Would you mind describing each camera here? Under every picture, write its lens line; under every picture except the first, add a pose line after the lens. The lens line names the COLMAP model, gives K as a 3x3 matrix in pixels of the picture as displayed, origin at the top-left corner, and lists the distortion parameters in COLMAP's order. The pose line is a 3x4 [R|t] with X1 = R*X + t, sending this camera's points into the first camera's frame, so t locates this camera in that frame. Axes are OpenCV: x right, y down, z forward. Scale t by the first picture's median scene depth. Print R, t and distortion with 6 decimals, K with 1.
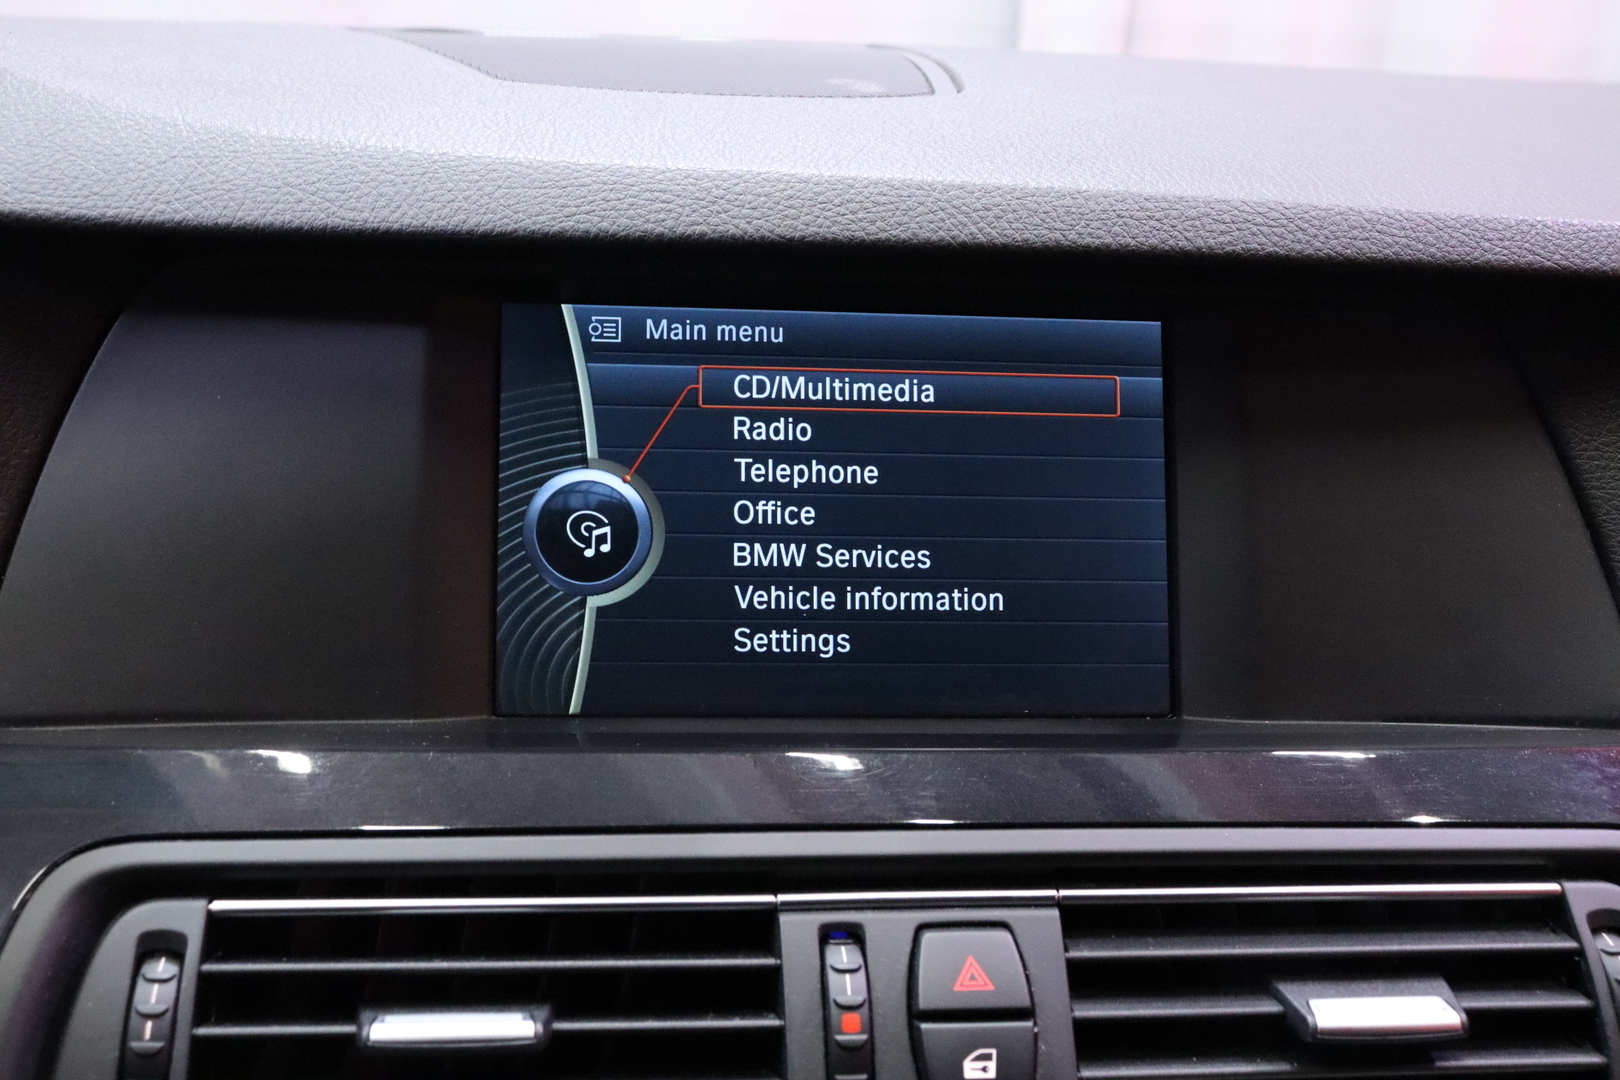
lens RADIAL K [[1894.3, 0, 799.0], [0, 1894.3, 544.0], [0, 0, 1]] dist [-0.044680, 0.000000]
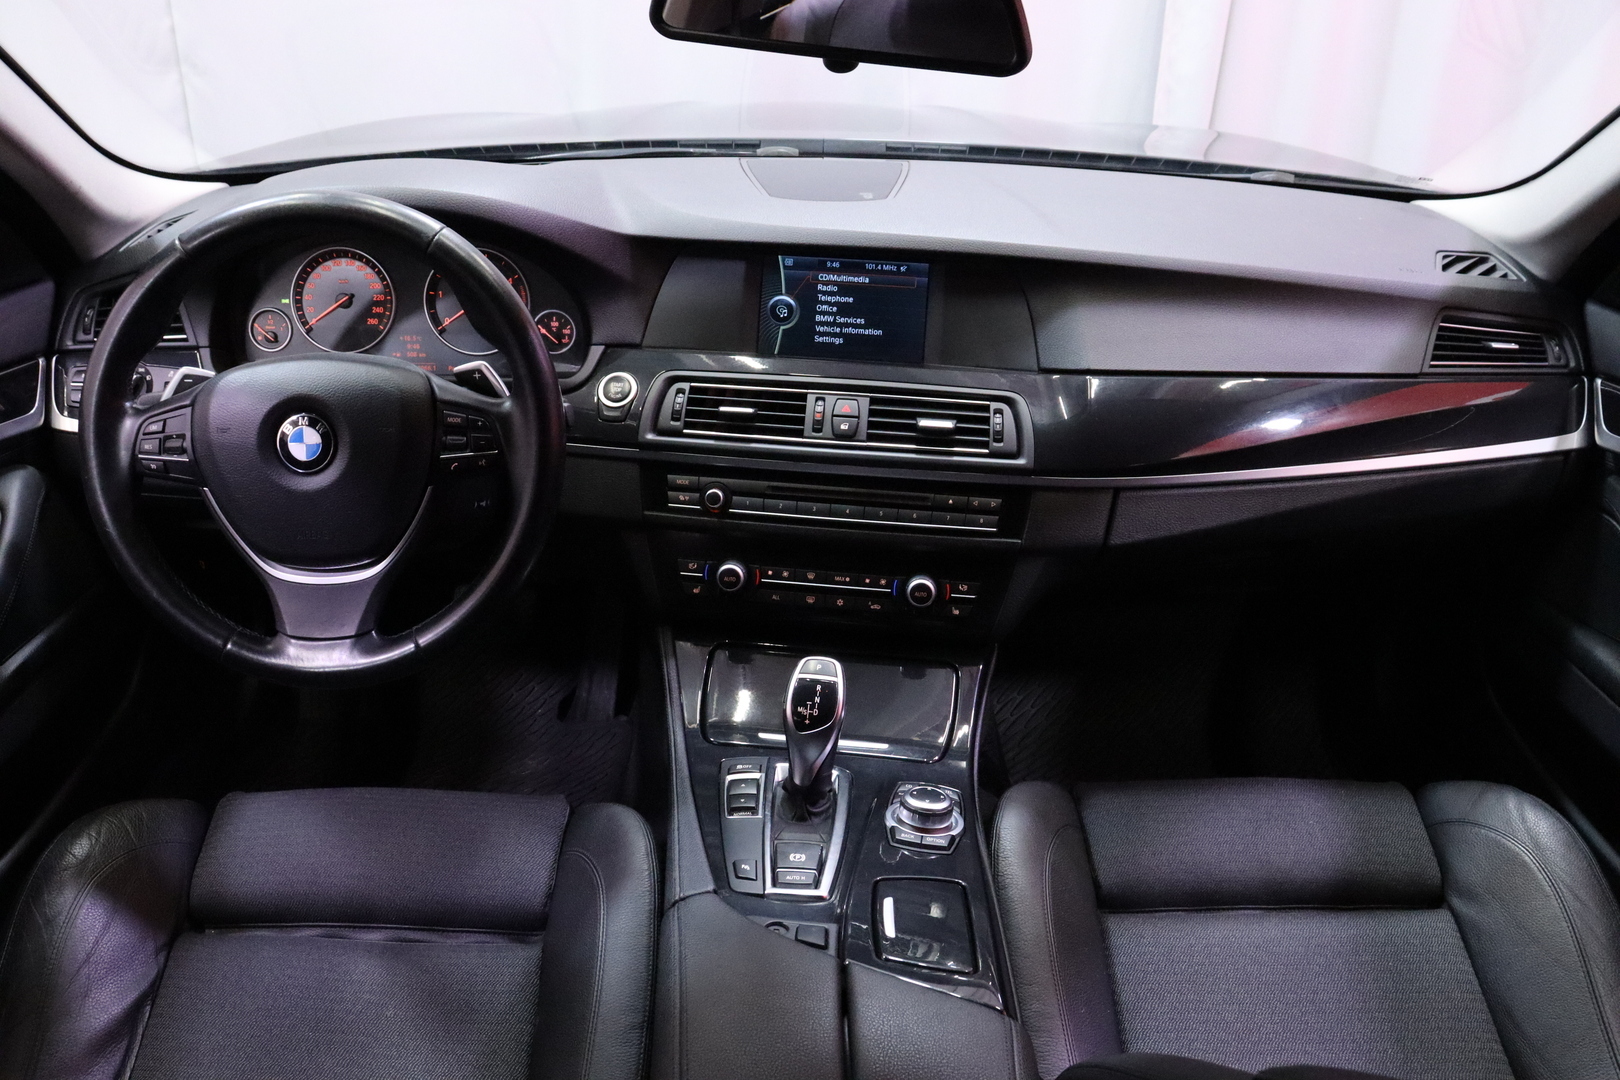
lens RADIAL K [[1303.7, 0, 801.0], [0, 1303.7, 538.9], [0, 0, 1]] dist [-0.181533, 0.141546]
pose [[0.970262, 0.080809, -0.228170, 0.685171], [-0.044779, 0.986281, 0.158887, 0.036435], [0.237879, -0.143944, 0.960569, -1.991893]]
